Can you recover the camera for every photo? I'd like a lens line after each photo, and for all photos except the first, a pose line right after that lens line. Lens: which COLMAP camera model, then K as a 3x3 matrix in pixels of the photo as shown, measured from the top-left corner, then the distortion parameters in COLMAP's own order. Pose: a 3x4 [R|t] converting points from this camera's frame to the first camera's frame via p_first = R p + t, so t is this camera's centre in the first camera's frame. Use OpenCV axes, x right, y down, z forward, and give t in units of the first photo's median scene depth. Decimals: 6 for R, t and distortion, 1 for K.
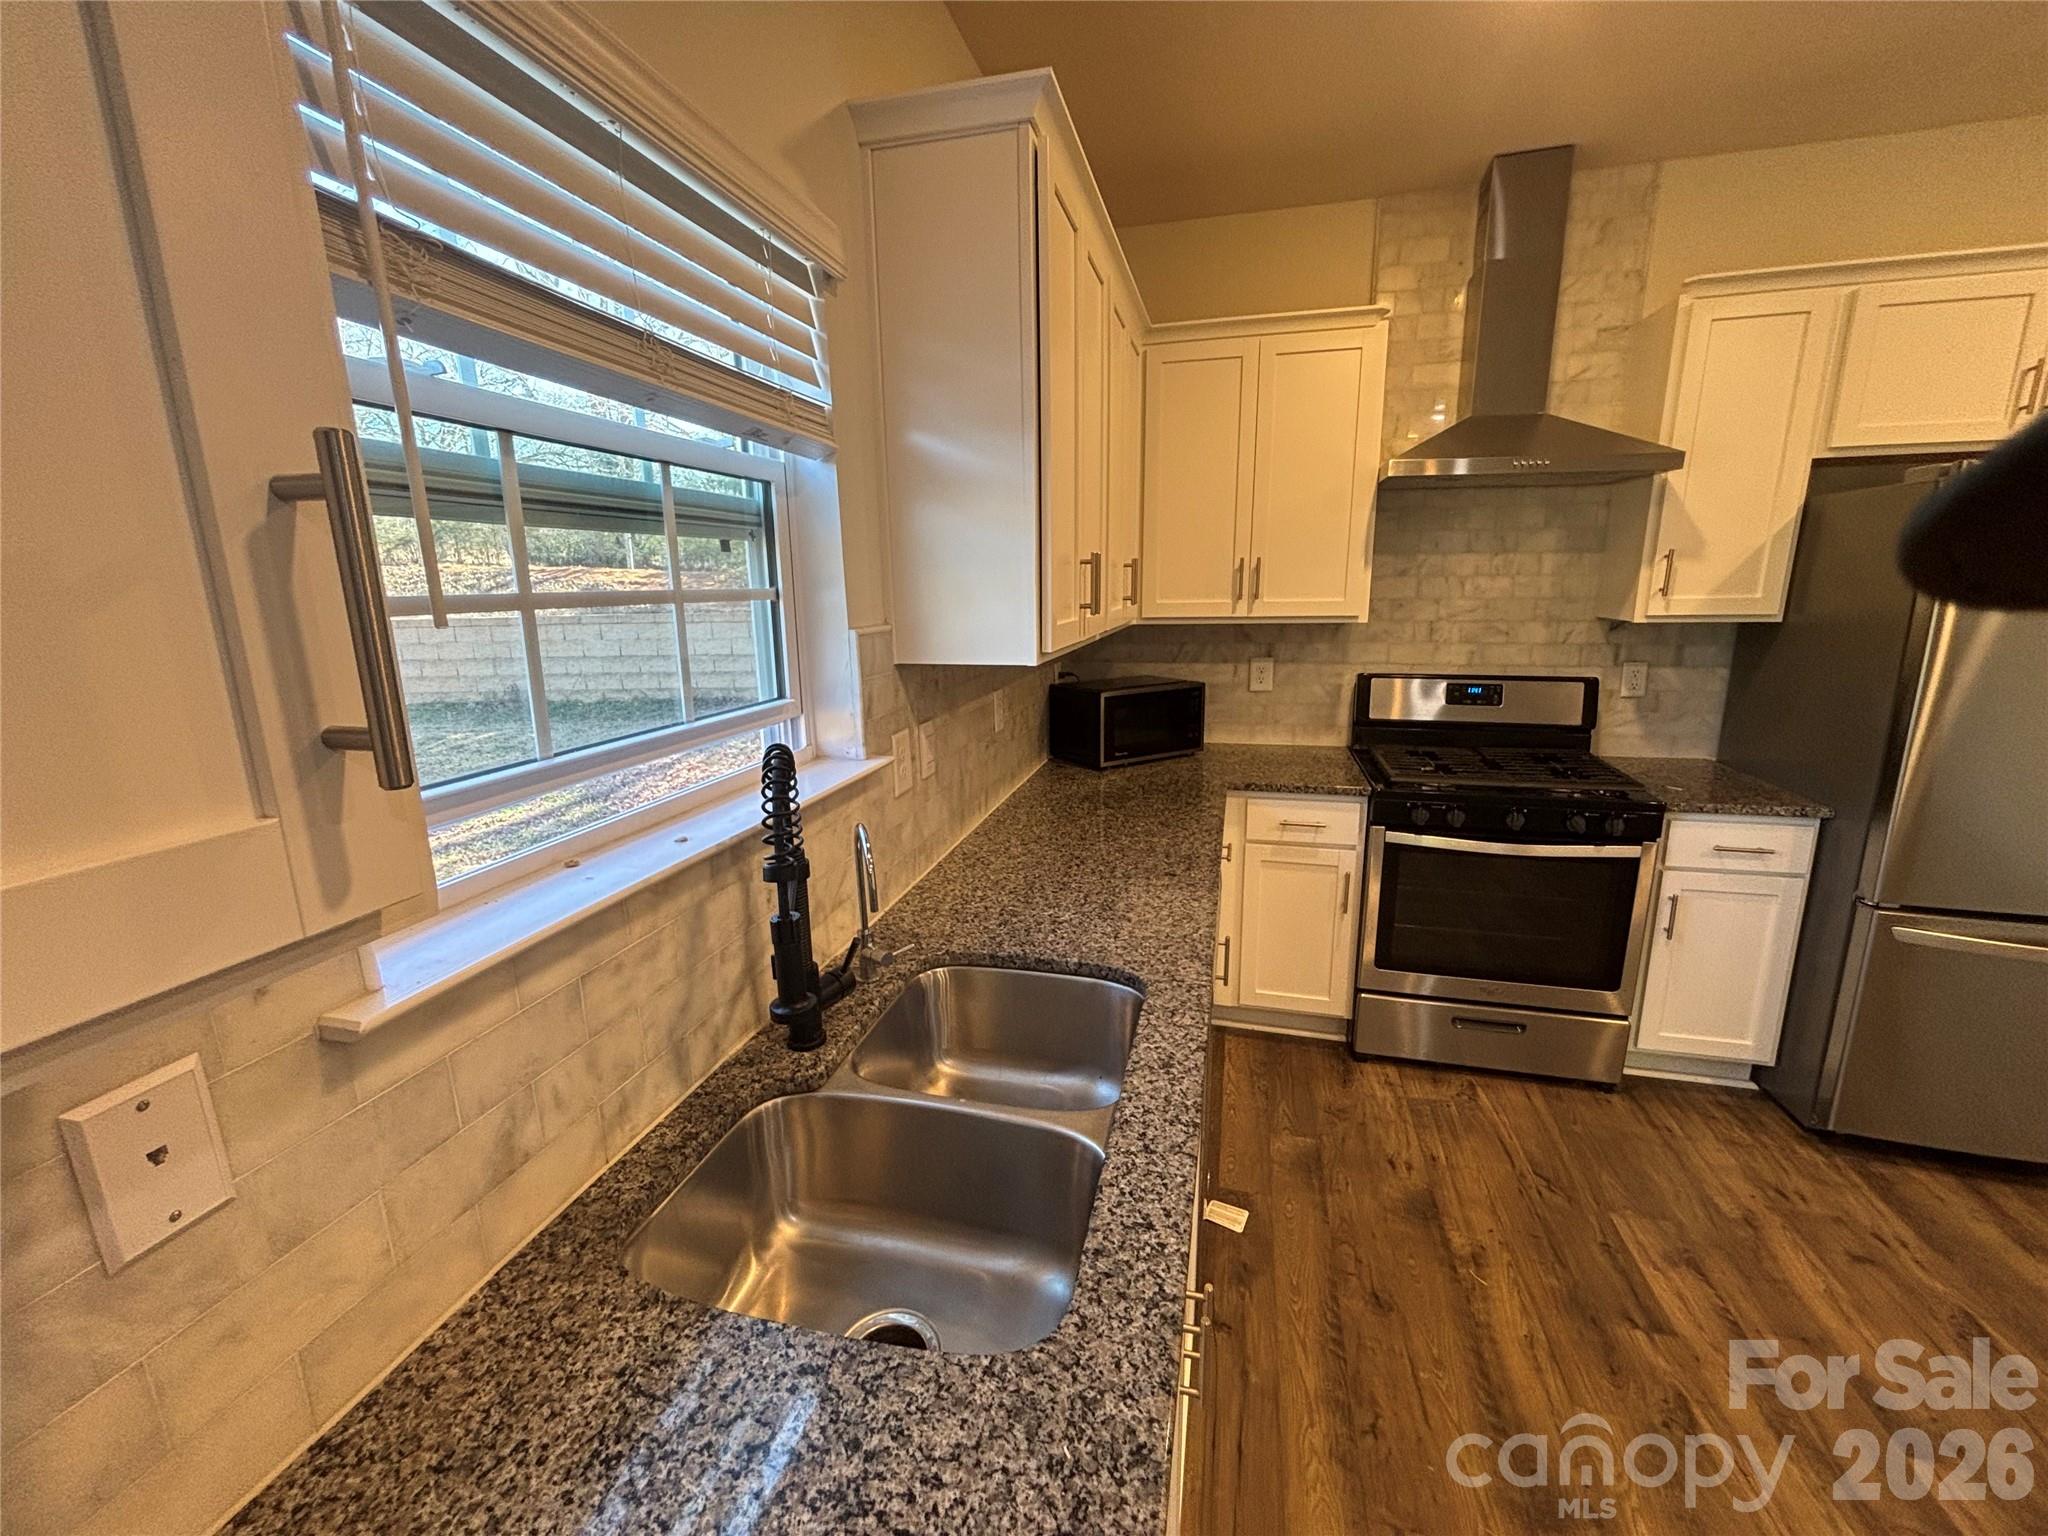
lens RADIAL K [[817.3, 0, 1023.0], [0, 817.3, 763.8], [0, 0, 1]] dist [0.001542, 0.000288]
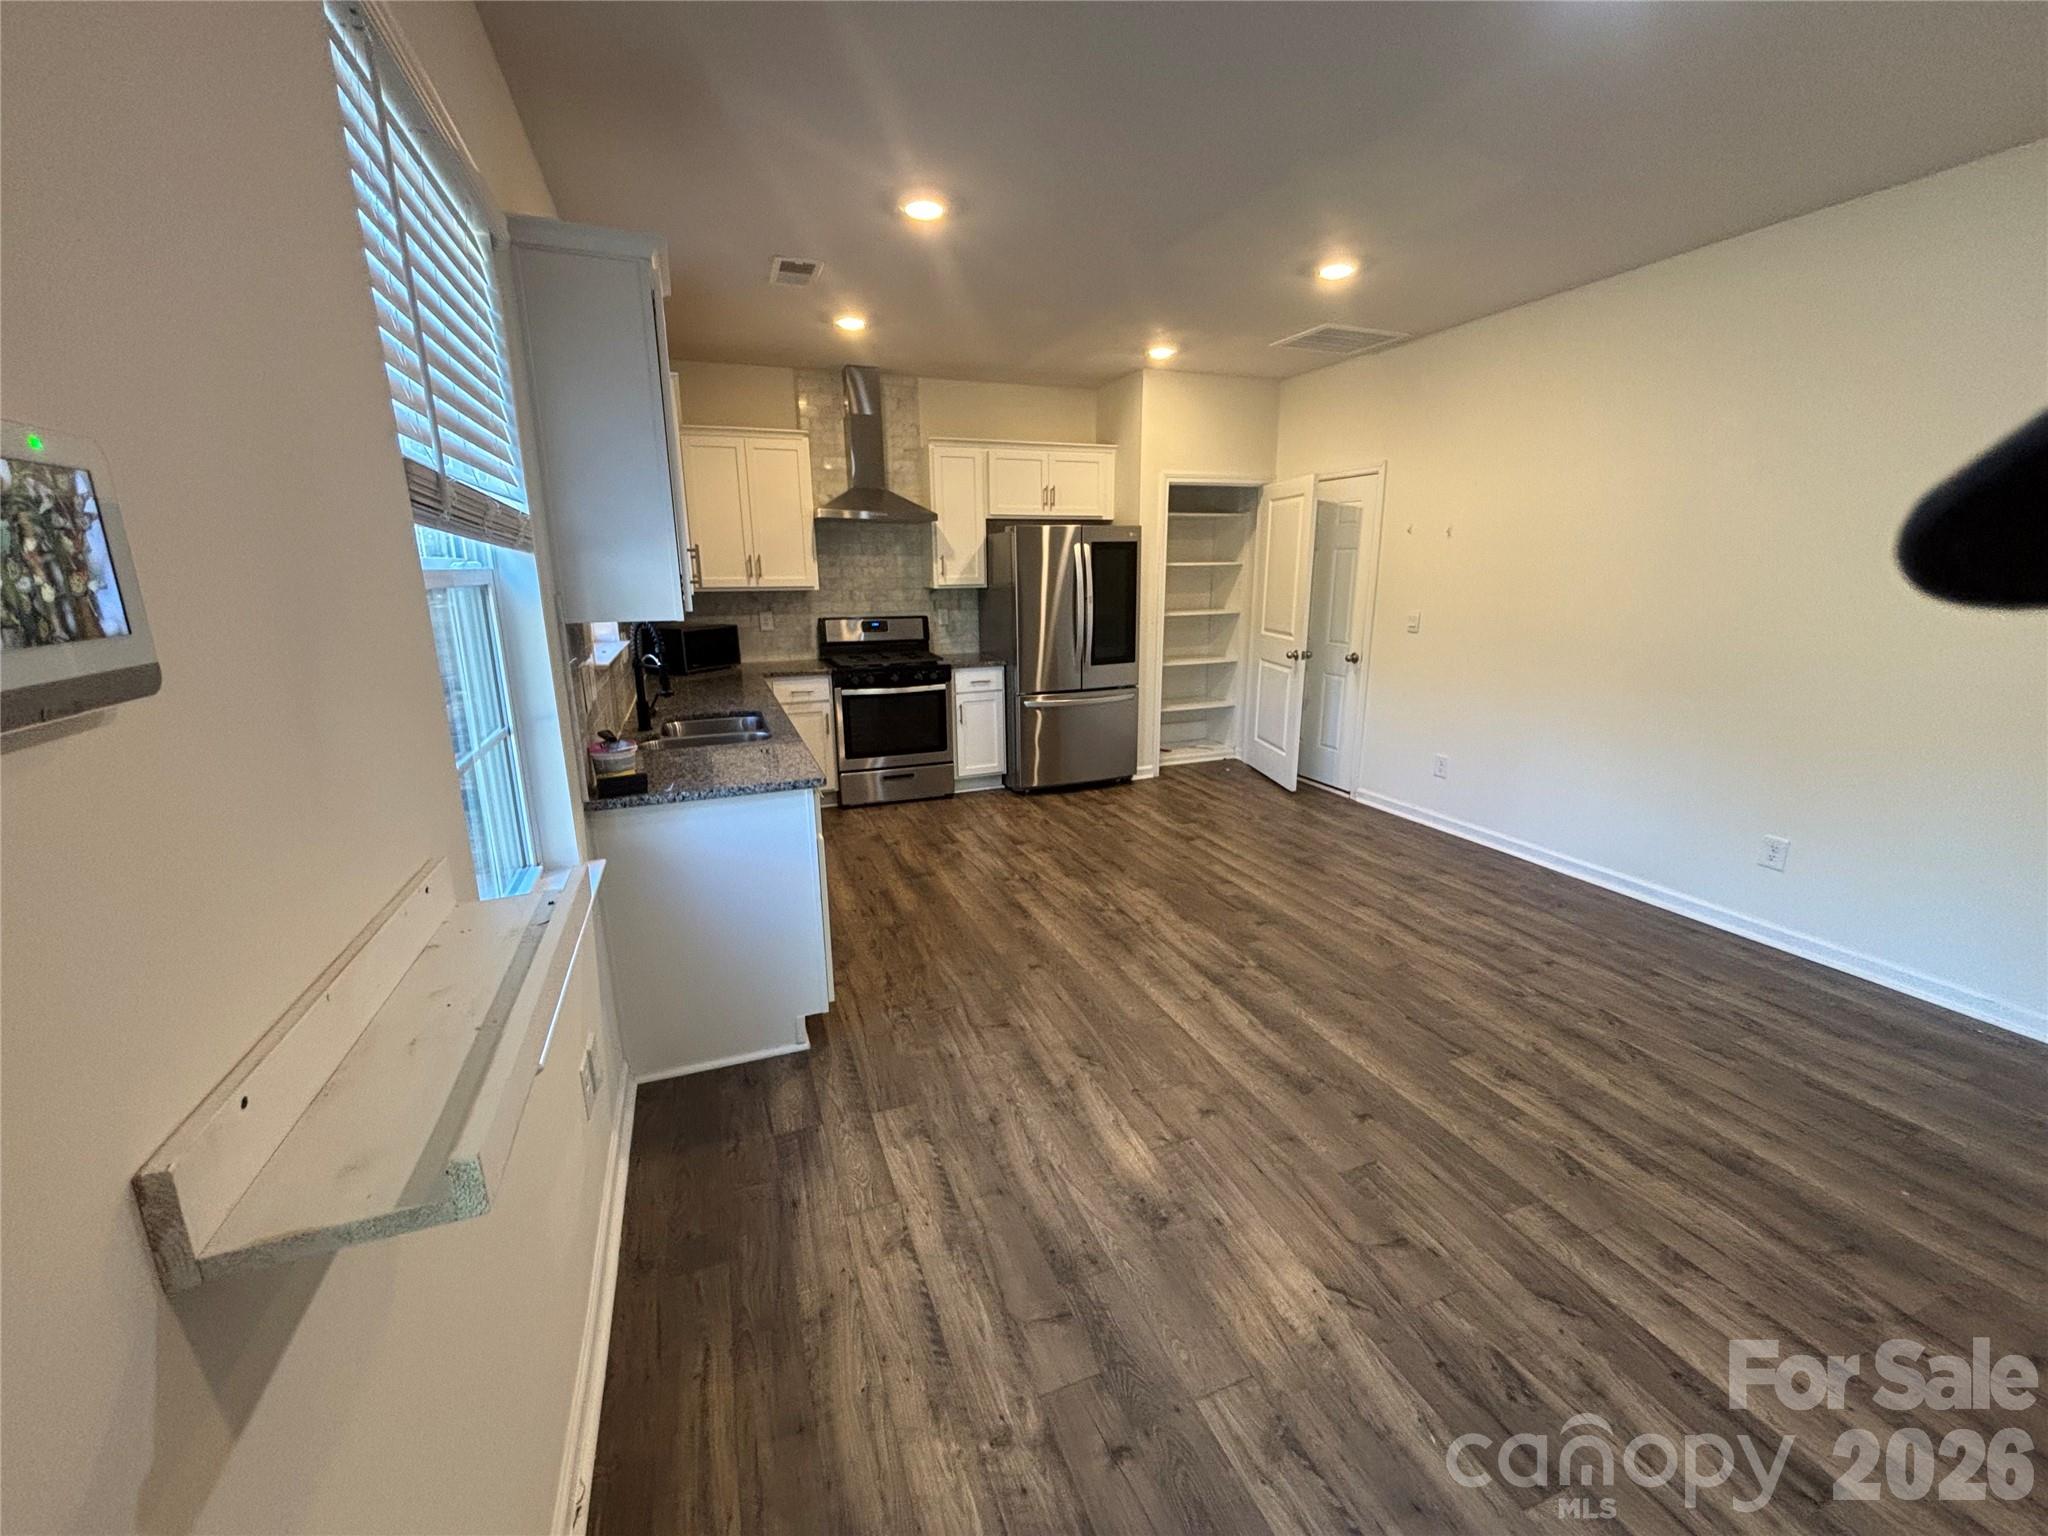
lens RADIAL K [[818.8, 0, 1028.4], [0, 818.8, 773.7], [0, 0, 1]] dist [0.003099, 0.000236]
pose [[0.804236, -0.135959, 0.578550, -0.380548], [0.124183, 0.990436, 0.060127, 0.214005], [-0.581191, 0.023490, 0.813428, -0.901057]]
